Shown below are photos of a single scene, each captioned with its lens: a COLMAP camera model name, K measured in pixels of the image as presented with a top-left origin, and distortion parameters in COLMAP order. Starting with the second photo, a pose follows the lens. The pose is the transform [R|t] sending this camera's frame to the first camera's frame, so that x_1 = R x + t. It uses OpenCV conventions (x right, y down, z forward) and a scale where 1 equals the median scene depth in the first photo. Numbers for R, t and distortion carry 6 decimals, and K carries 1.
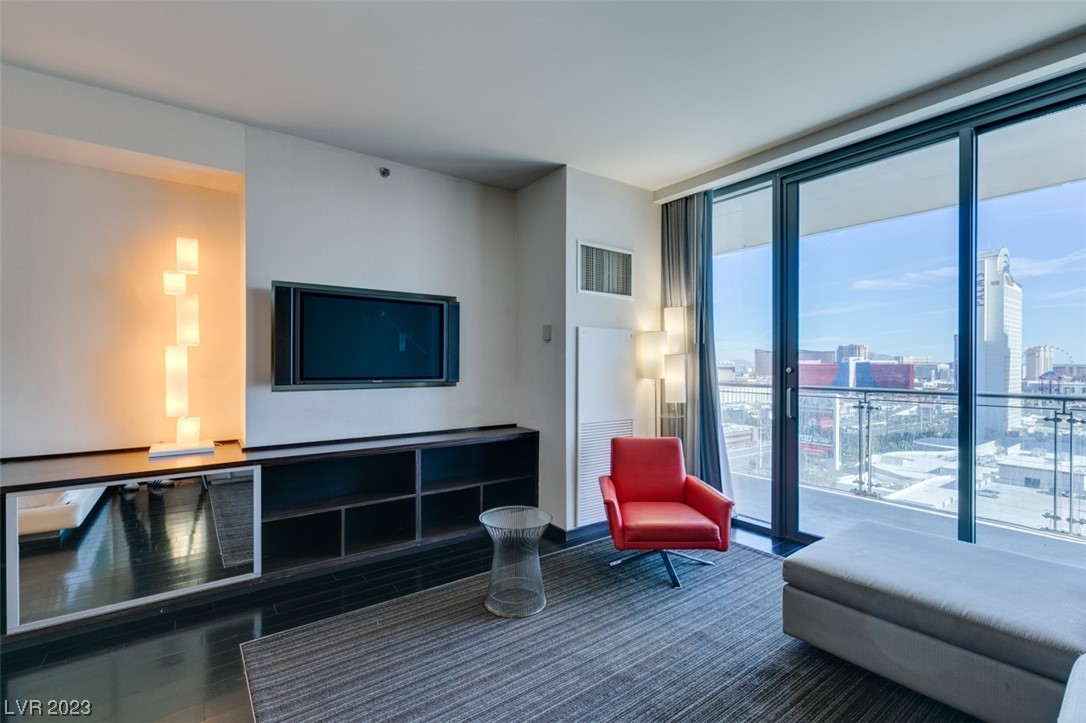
lens RADIAL K [[489.3, 0, 540.7], [0, 489.3, 367.6], [0, 0, 1]] dist [0.003206, -0.000043]
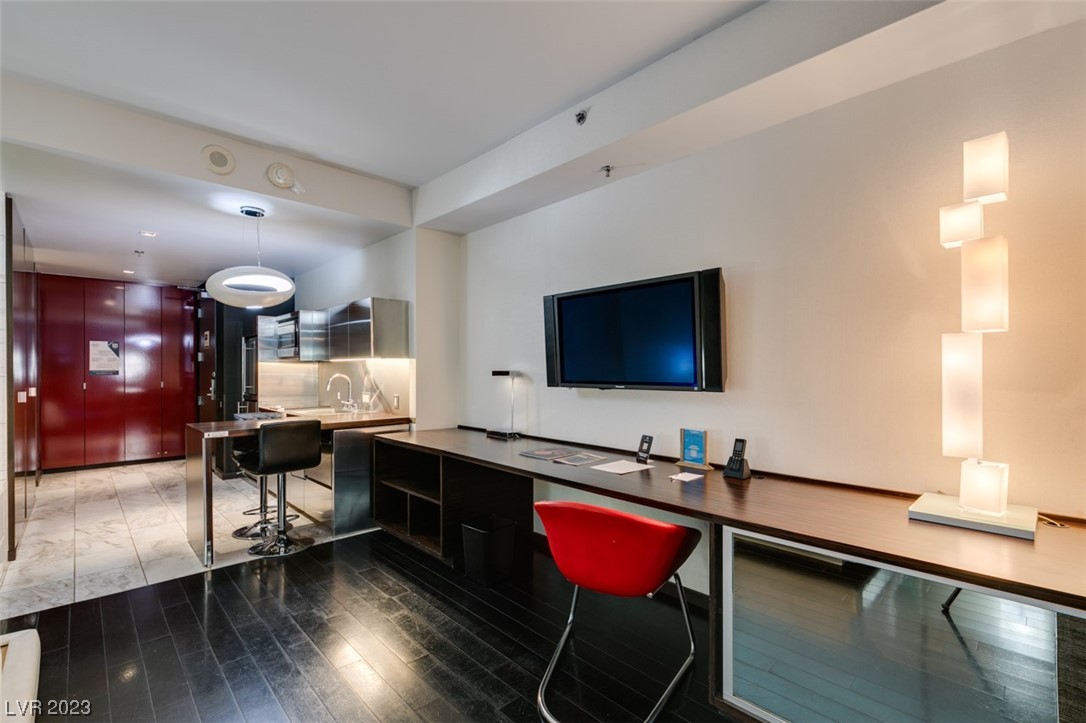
lens RADIAL K [[489.3, 0, 544.1], [0, 489.3, 372.9], [0, 0, 1]] dist [0.003206, -0.000043]
pose [[0.125962, 0.006742, -0.992012, -0.048813], [-0.001297, 0.999977, 0.006631, -0.000113], [0.992034, 0.000451, 0.125968, 0.092005]]
